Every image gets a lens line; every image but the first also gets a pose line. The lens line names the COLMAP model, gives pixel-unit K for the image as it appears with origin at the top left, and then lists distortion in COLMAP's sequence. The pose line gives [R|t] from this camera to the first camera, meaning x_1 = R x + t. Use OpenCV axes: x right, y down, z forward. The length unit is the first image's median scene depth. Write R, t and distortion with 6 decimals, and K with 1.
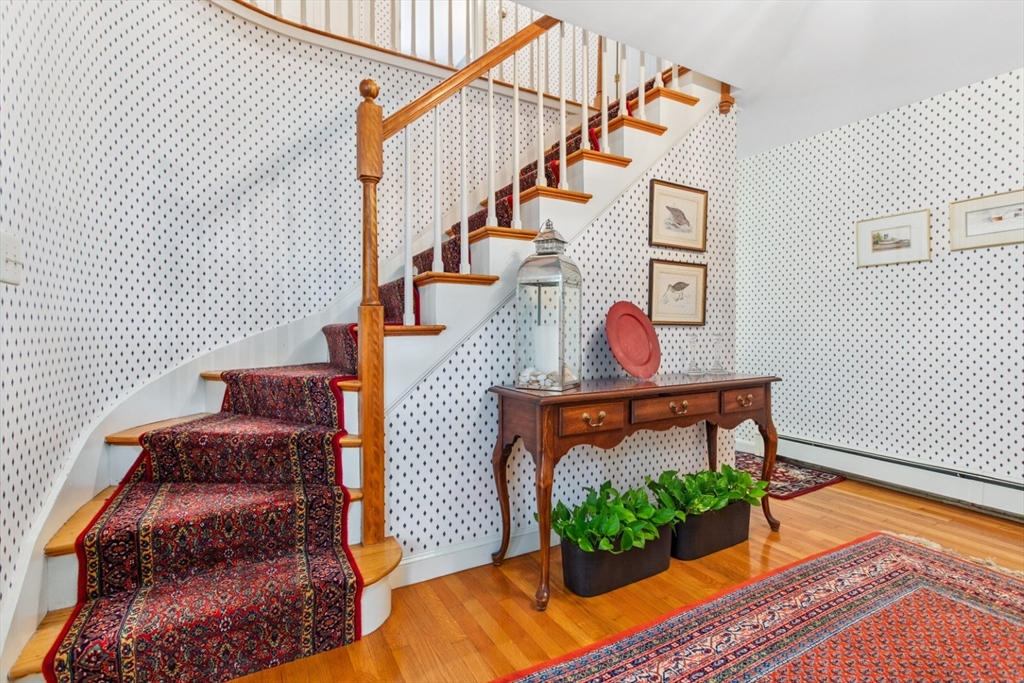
lens RADIAL K [[485.6, 0, 516.1], [0, 485.6, 338.1], [0, 0, 1]] dist [0.002843, 0.000546]
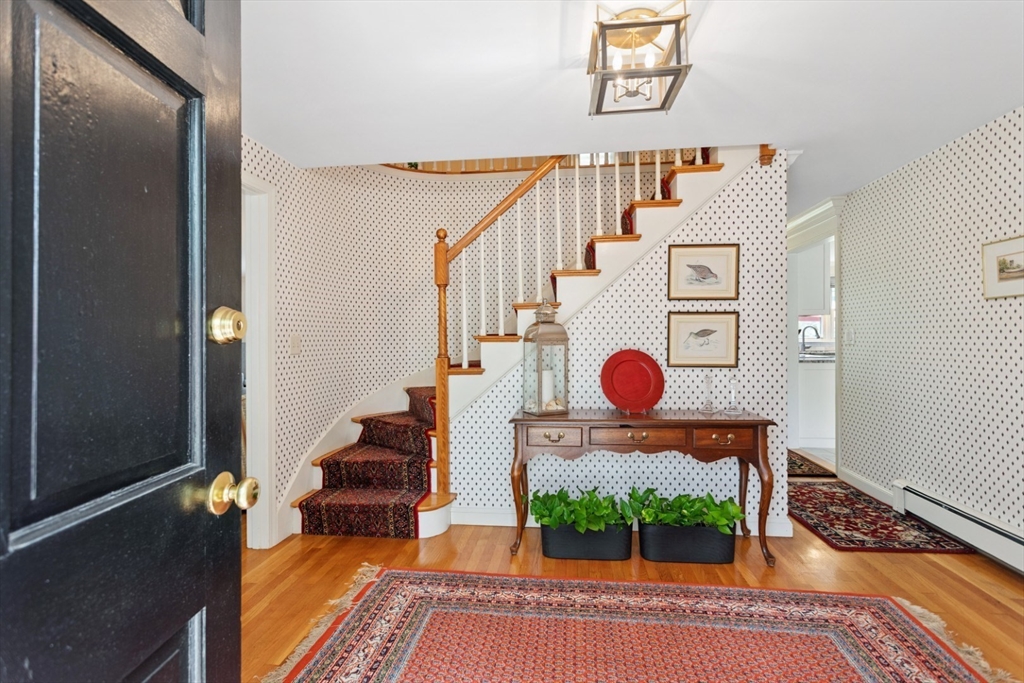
lens RADIAL K [[485.6, 0, 509.3], [0, 485.6, 339.6], [0, 0, 1]] dist [0.002843, 0.000546]
pose [[0.802323, -0.004620, -0.596873, 0.683948], [-0.003435, 0.999918, -0.012356, -0.079724], [0.596881, 0.011964, 0.802241, -0.189660]]
